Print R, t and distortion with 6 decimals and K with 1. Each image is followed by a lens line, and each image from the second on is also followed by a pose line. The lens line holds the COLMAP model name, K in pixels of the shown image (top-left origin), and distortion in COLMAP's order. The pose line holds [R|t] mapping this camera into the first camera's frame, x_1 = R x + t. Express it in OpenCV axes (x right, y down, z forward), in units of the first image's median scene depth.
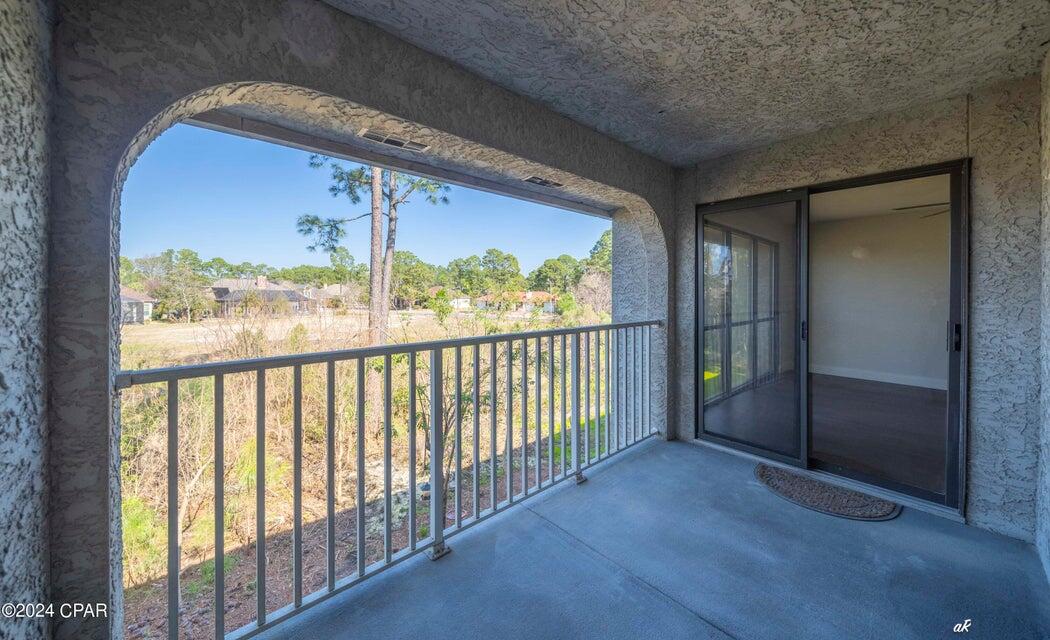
lens RADIAL K [[366.3, 0, 512.0], [0, 366.3, 295.4], [0, 0, 1]] dist [-0.012039, -0.000038]
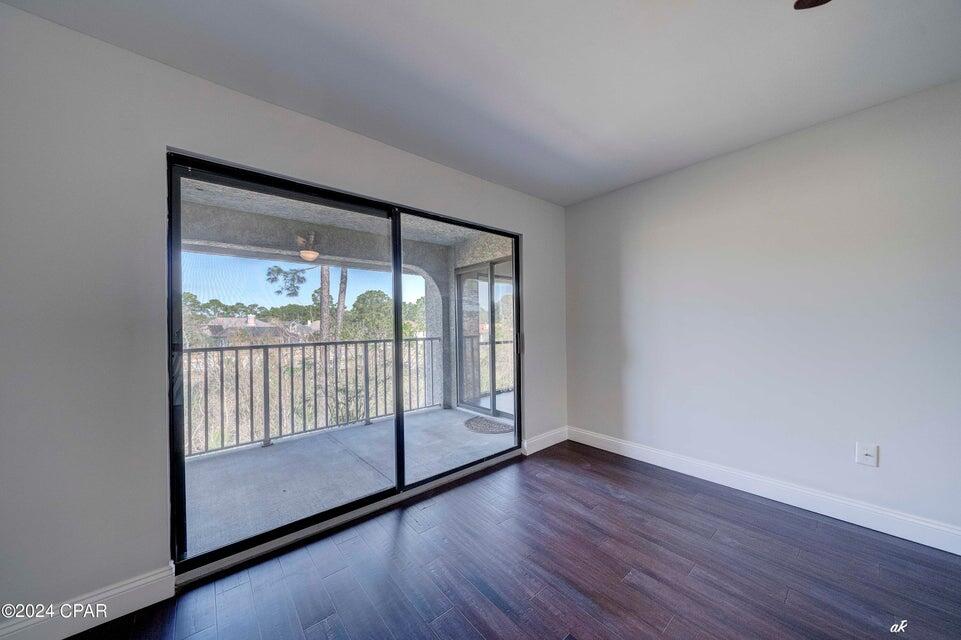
lens RADIAL K [[334.9, 0, 480.5], [0, 334.9, 320.0], [0, 0, 1]] dist [0.000182, 0.000027]
pose [[0.999660, -0.019522, -0.017285, 0.621903], [0.019115, 0.999543, -0.023413, 0.027822], [0.017734, 0.023075, 0.999576, -0.544133]]
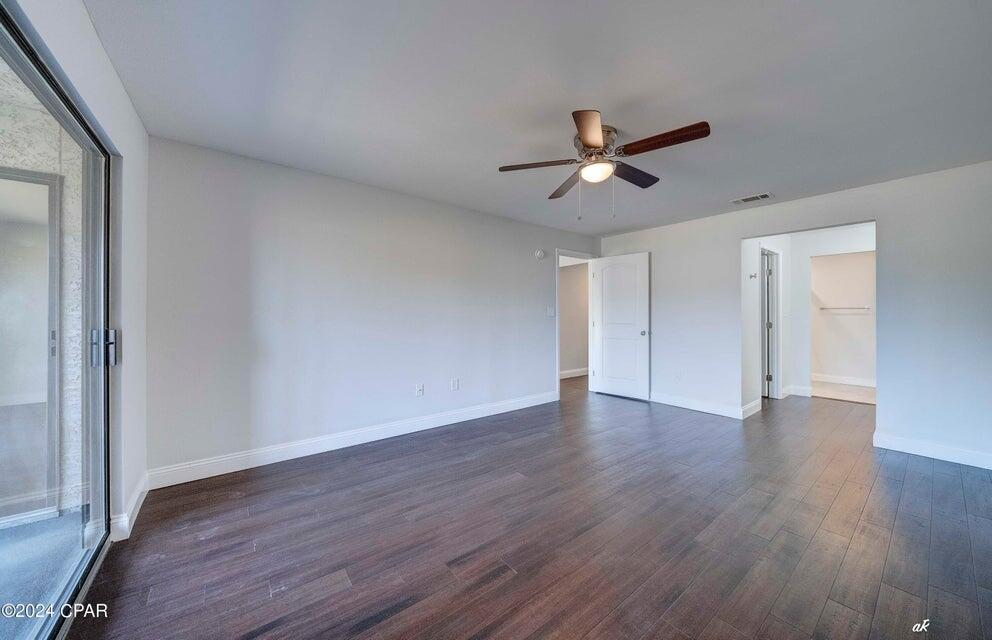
lens RADIAL K [[345.4, 0, 496.0], [0, 345.4, 320.0], [0, 0, 1]] dist [-0.000025, 0.000005]
pose [[0.053900, -0.015706, 0.998423, 0.183783], [0.005313, 0.999867, 0.015442, 0.024717], [-0.998532, 0.004472, 0.053976, -0.217897]]
